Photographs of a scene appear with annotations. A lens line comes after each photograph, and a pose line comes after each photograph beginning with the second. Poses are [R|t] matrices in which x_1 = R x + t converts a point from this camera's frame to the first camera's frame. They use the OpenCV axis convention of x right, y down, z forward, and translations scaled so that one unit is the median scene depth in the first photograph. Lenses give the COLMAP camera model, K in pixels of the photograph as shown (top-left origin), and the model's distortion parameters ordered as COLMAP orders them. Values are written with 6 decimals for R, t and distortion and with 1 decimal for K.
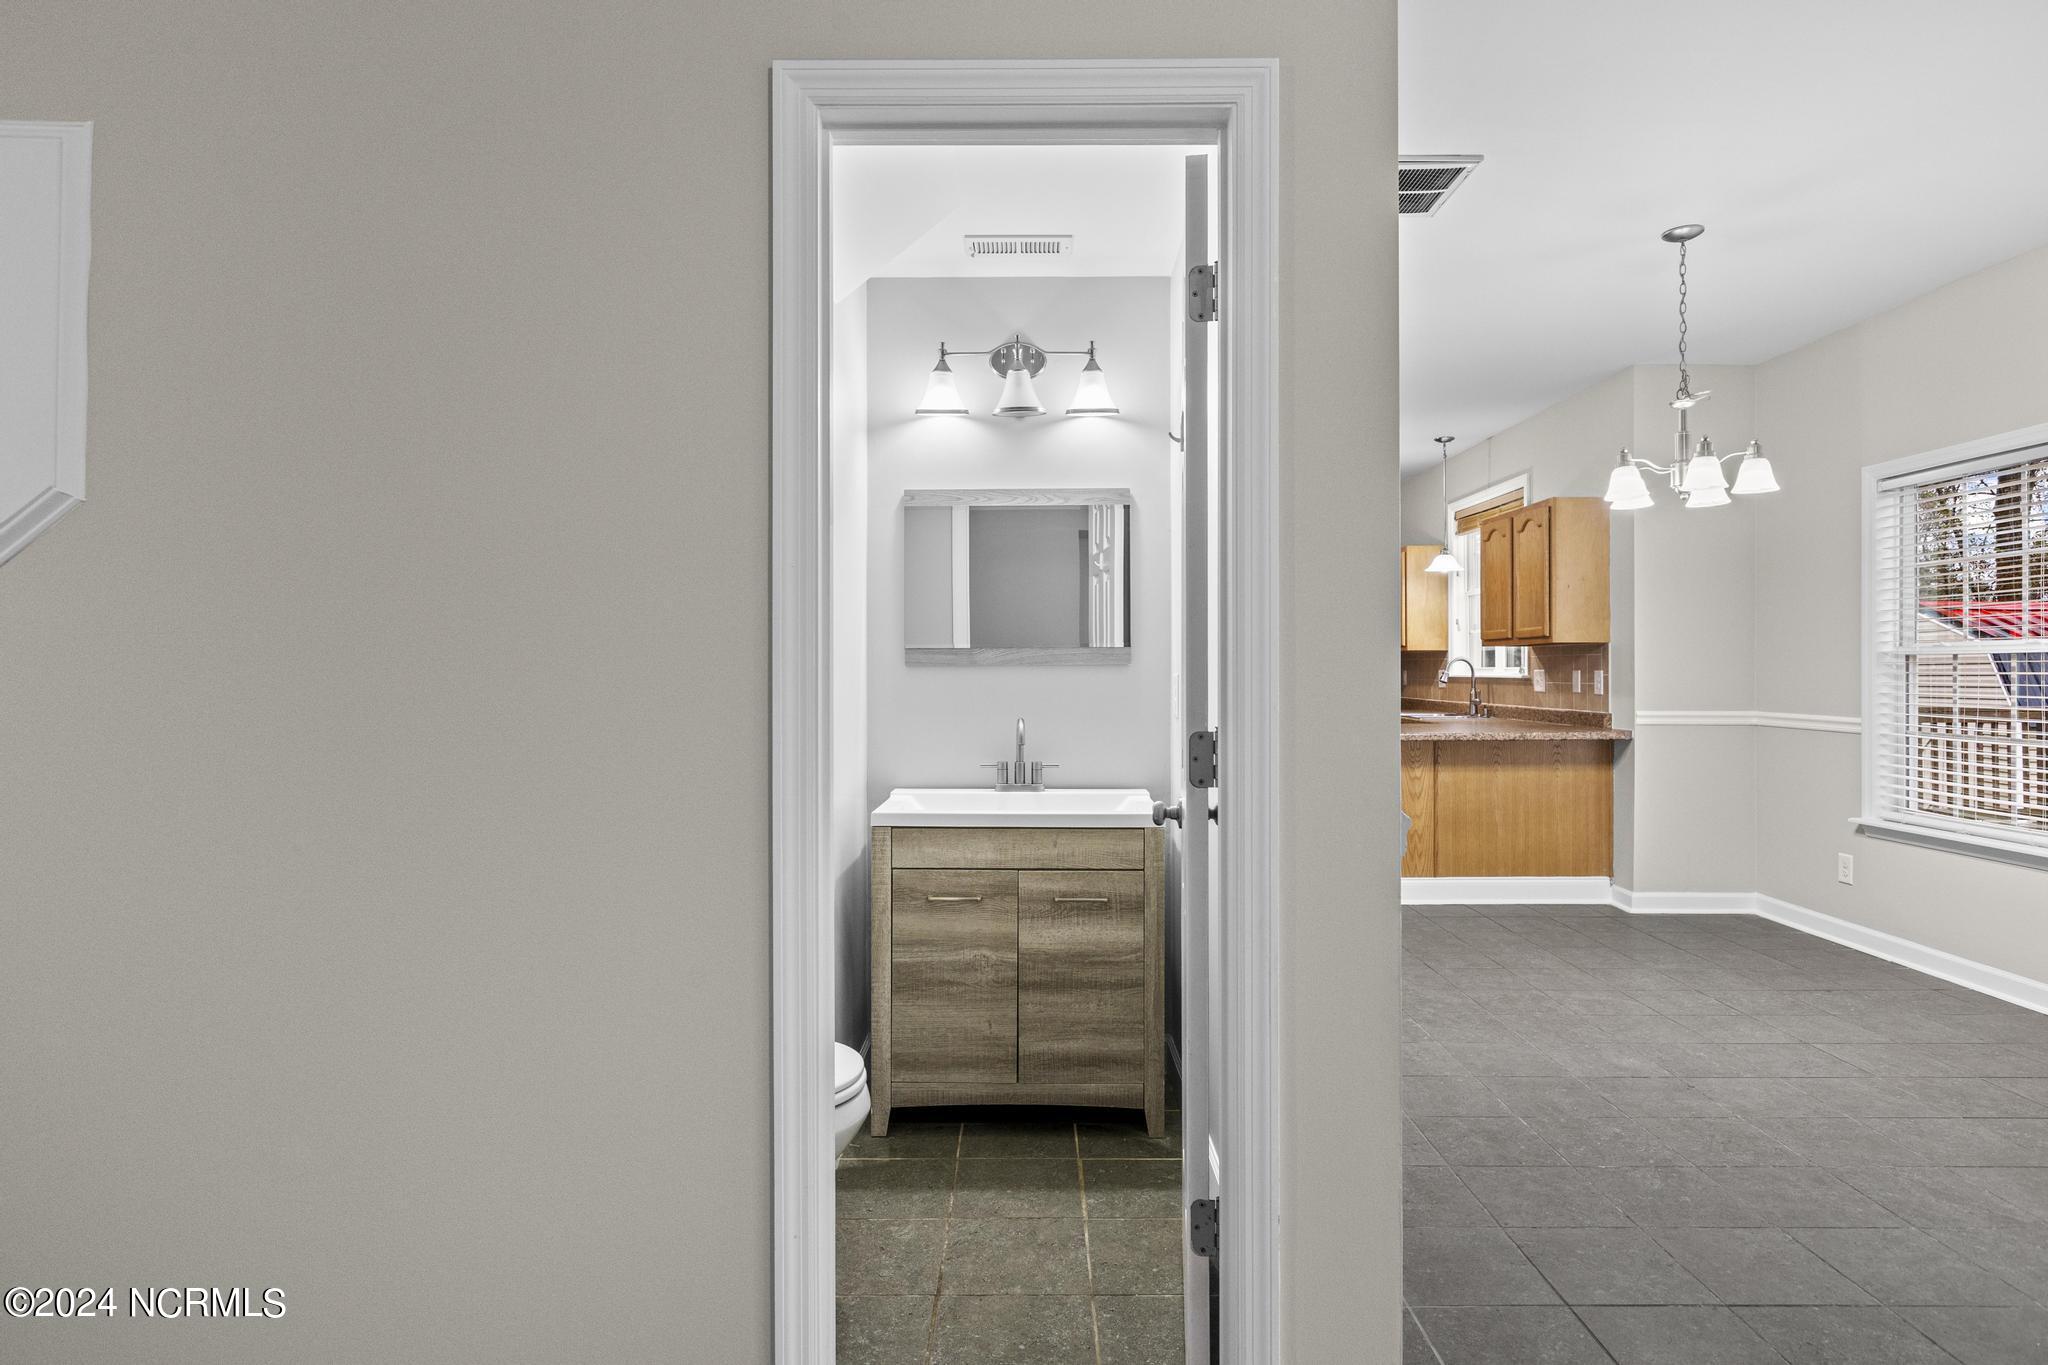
lens RADIAL K [[1107.6, 0, 1026.5], [0, 1107.6, 668.8], [0, 0, 1]] dist [-0.006244, -0.003206]
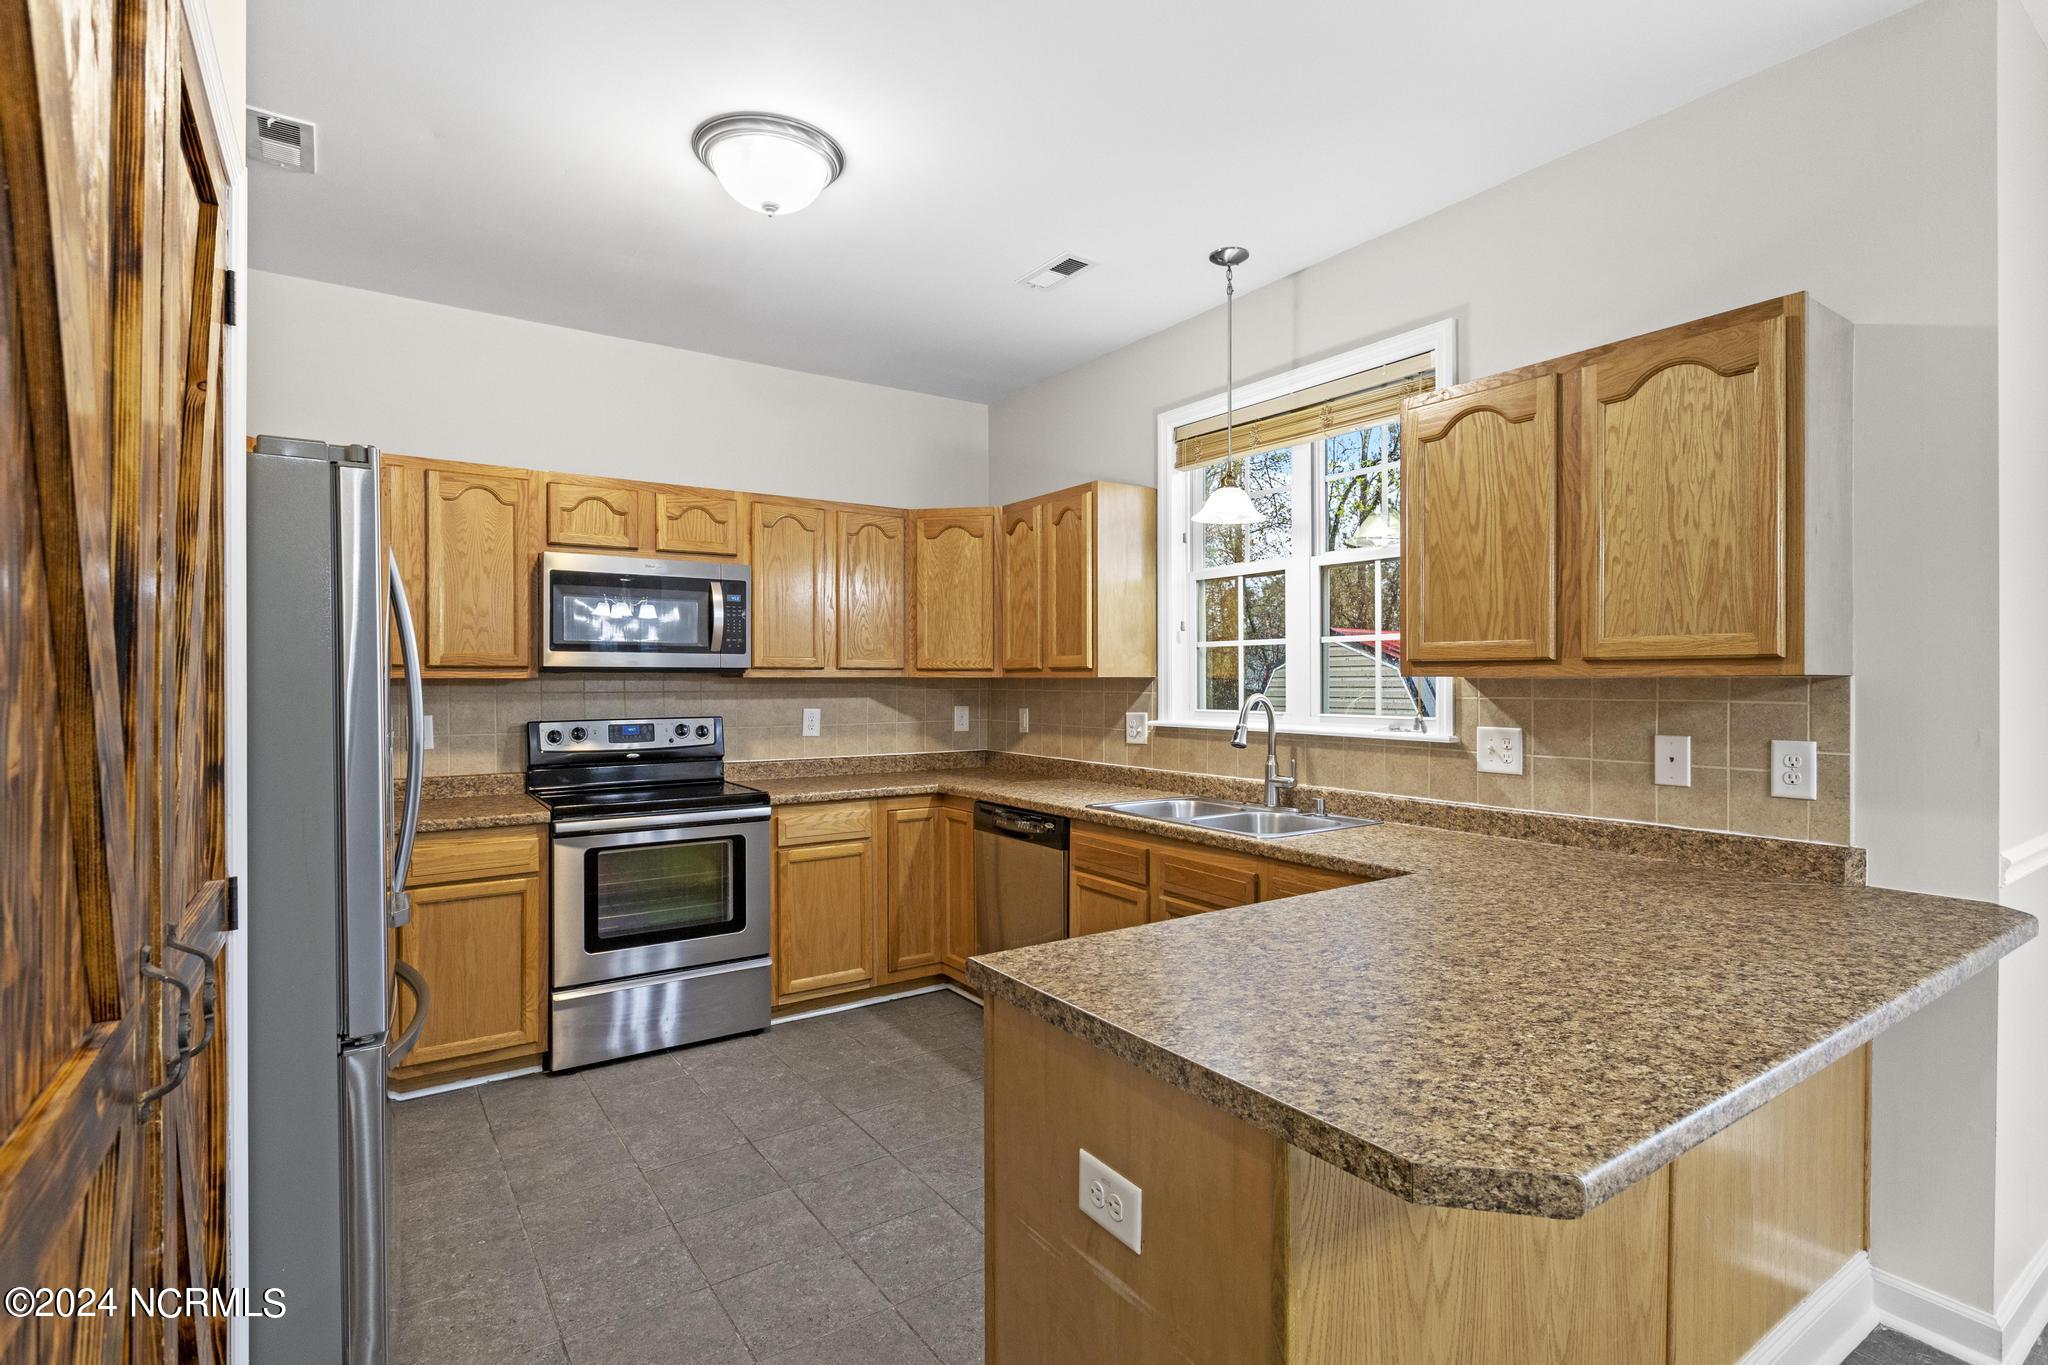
lens RADIAL K [[986.4, 0, 1023.8], [0, 986.4, 682.5], [0, 0, 1]] dist [-0.002531, -0.000768]
pose [[0.818289, 0.001252, 0.574806, 0.062152], [-0.003691, 0.999988, 0.003077, -0.022020], [-0.574796, -0.004639, 0.818284, 0.900072]]
